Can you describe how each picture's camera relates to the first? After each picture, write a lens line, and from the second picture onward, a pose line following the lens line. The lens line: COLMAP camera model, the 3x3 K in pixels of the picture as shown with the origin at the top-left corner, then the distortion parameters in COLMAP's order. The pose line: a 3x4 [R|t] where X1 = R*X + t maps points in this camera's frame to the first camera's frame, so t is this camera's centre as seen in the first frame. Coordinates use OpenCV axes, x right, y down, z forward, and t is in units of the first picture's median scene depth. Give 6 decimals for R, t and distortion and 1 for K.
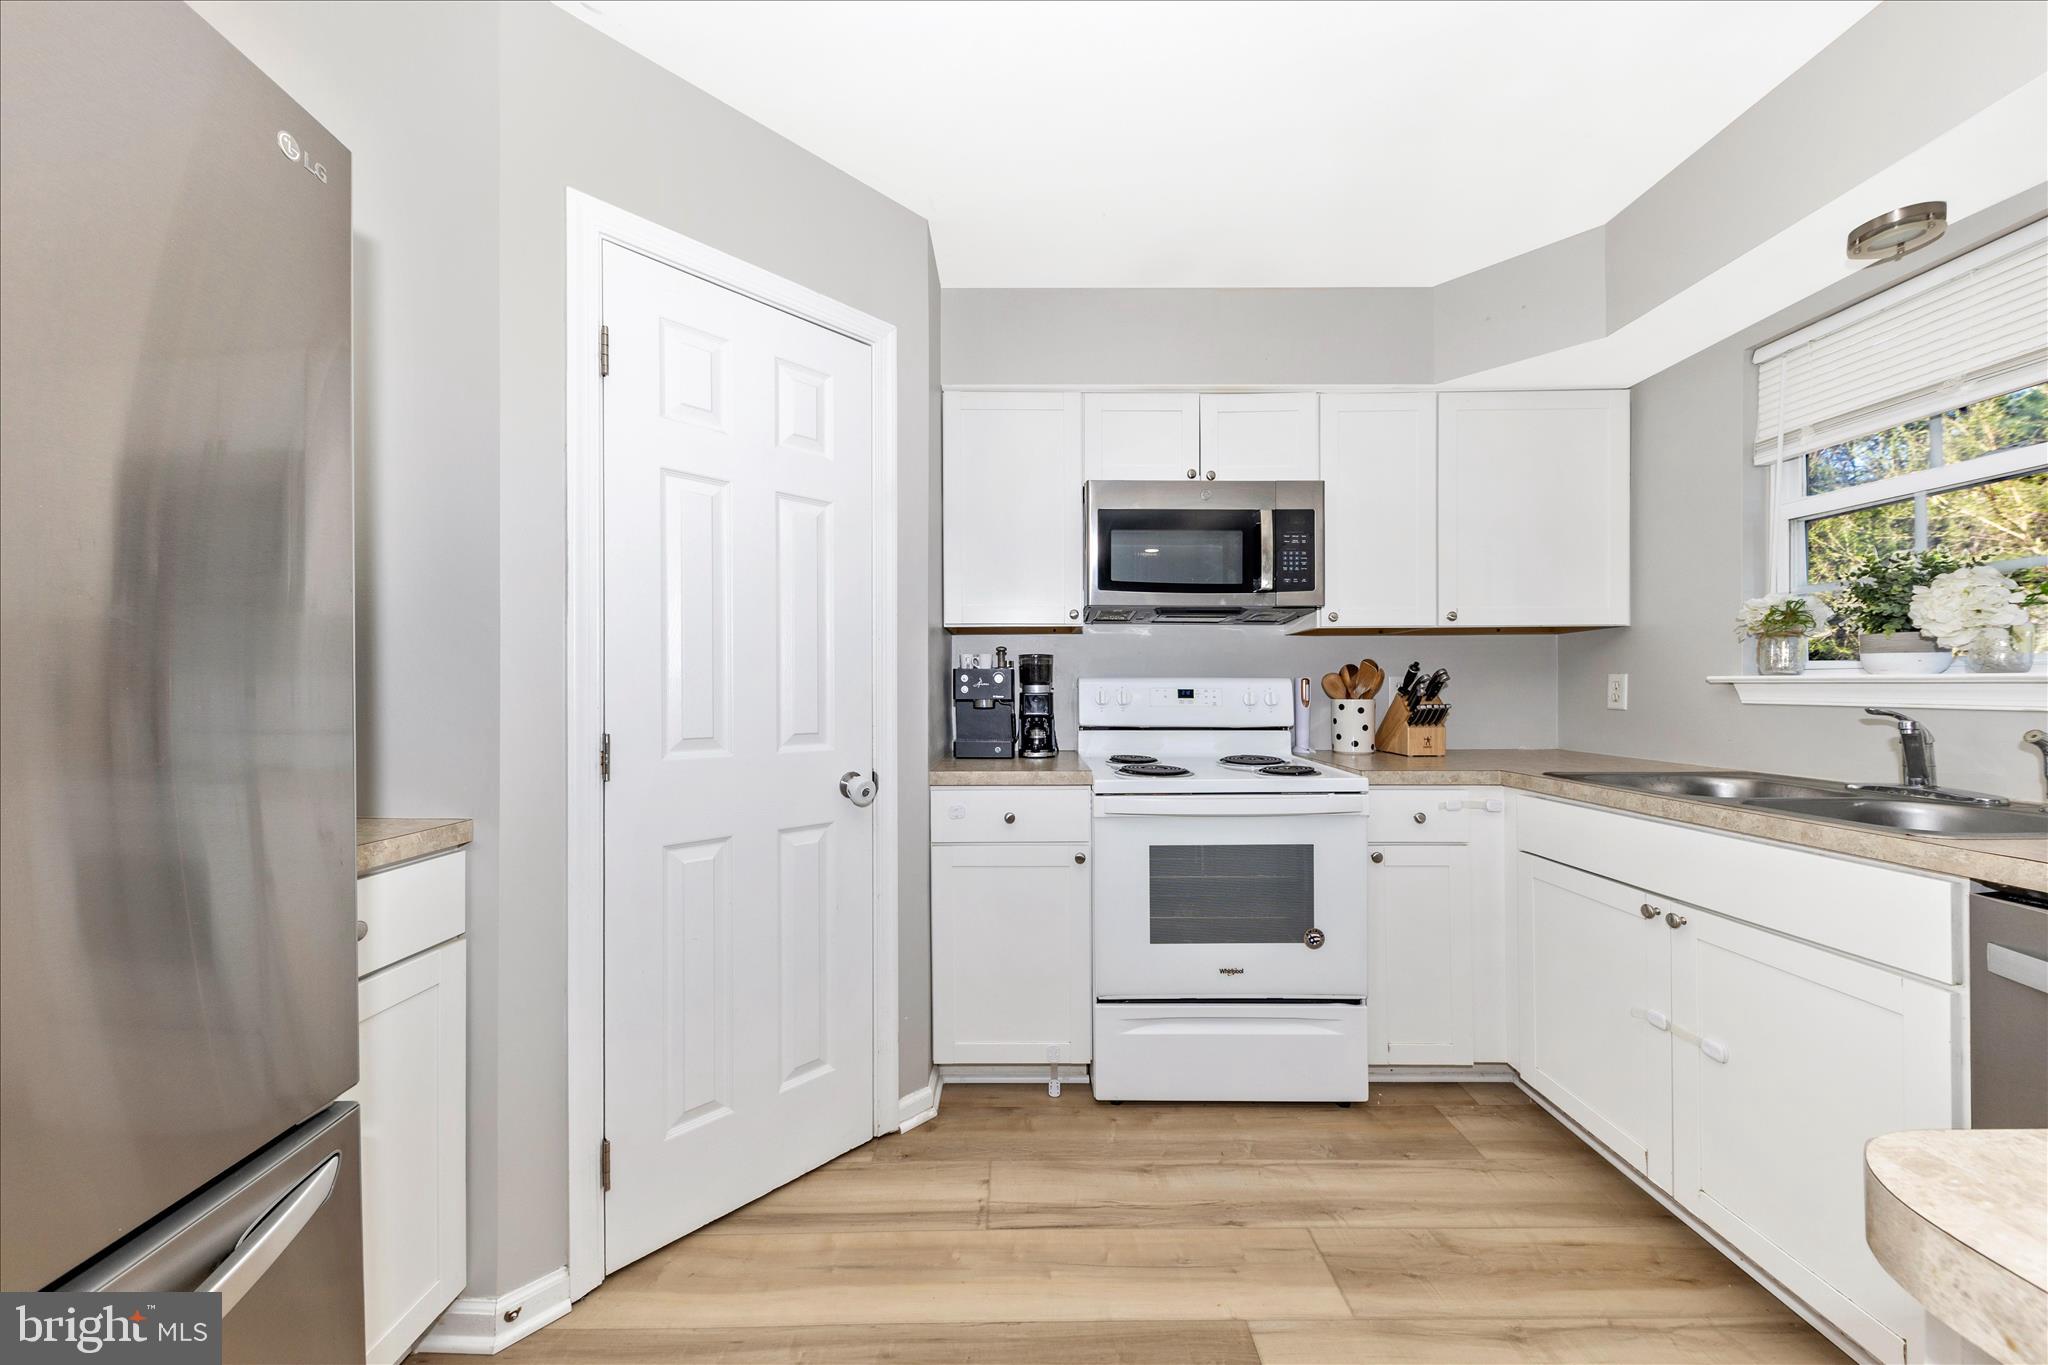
lens RADIAL K [[692.5, 0, 1011.5], [0, 692.5, 684.0], [0, 0, 1]] dist [0.012229, -0.006546]
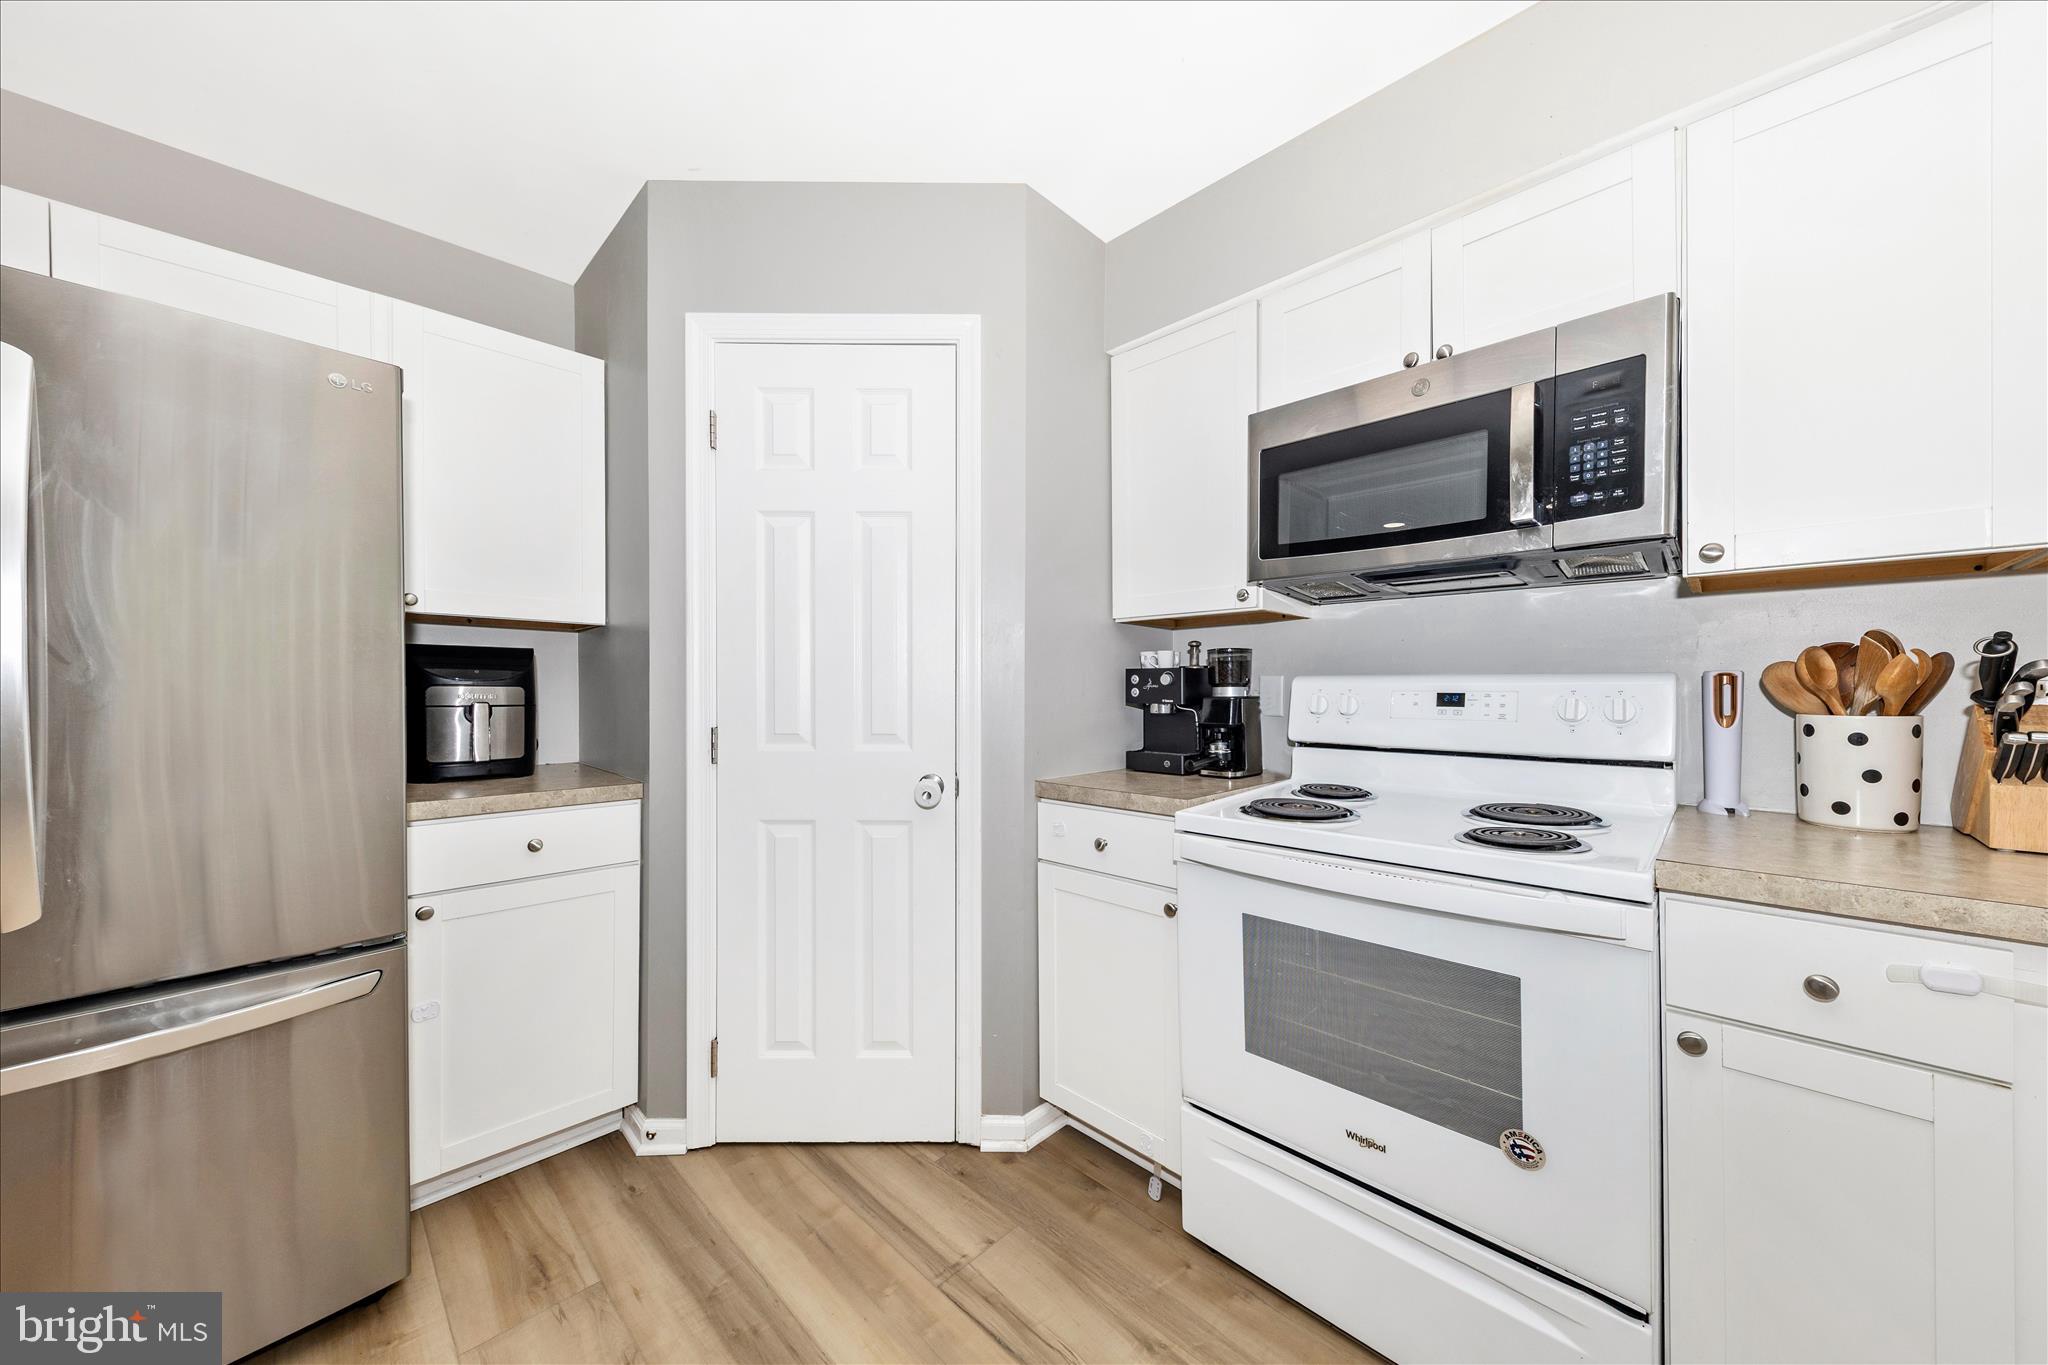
lens RADIAL K [[681.8, 0, 1014.9], [0, 681.8, 690.7], [0, 0, 1]] dist [-0.000039, 0.000007]
pose [[0.729821, 0.001933, -0.683636, 0.495711], [0.003955, 0.999967, 0.007051, -0.000871], [0.683627, -0.007850, 0.729789, 0.326868]]
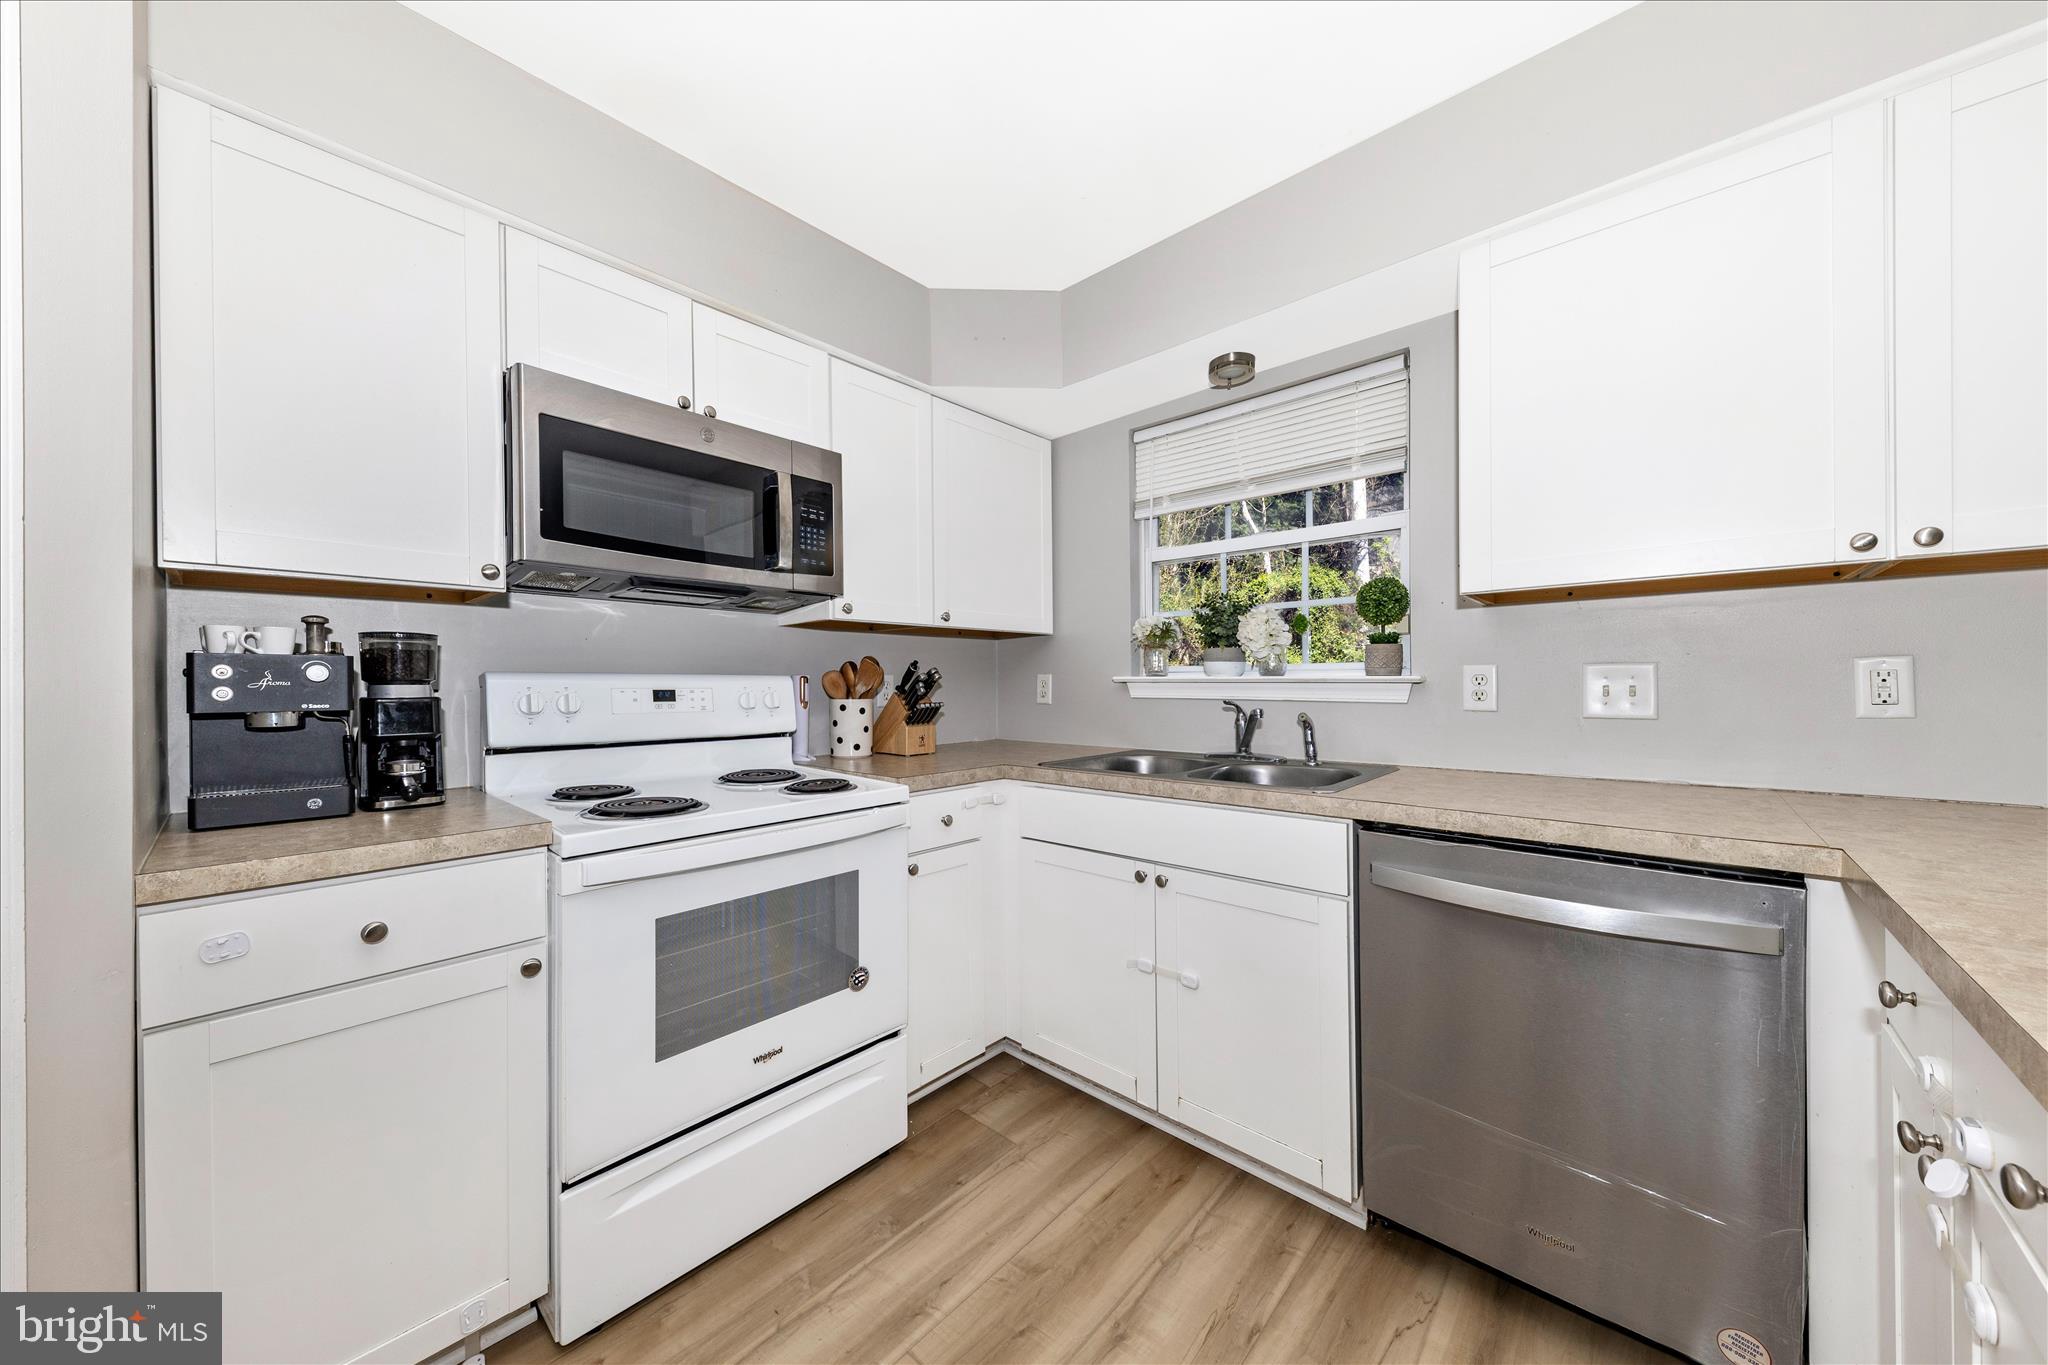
lens RADIAL K [[692.5, 0, 1011.5], [0, 692.5, 684.0], [0, 0, 1]] dist [0.012229, -0.006546]
pose [[0.665288, -0.001744, 0.746585, -0.076759], [-0.000156, 0.999997, 0.002475, -0.000853], [-0.746587, -0.001763, 0.665285, 0.278676]]
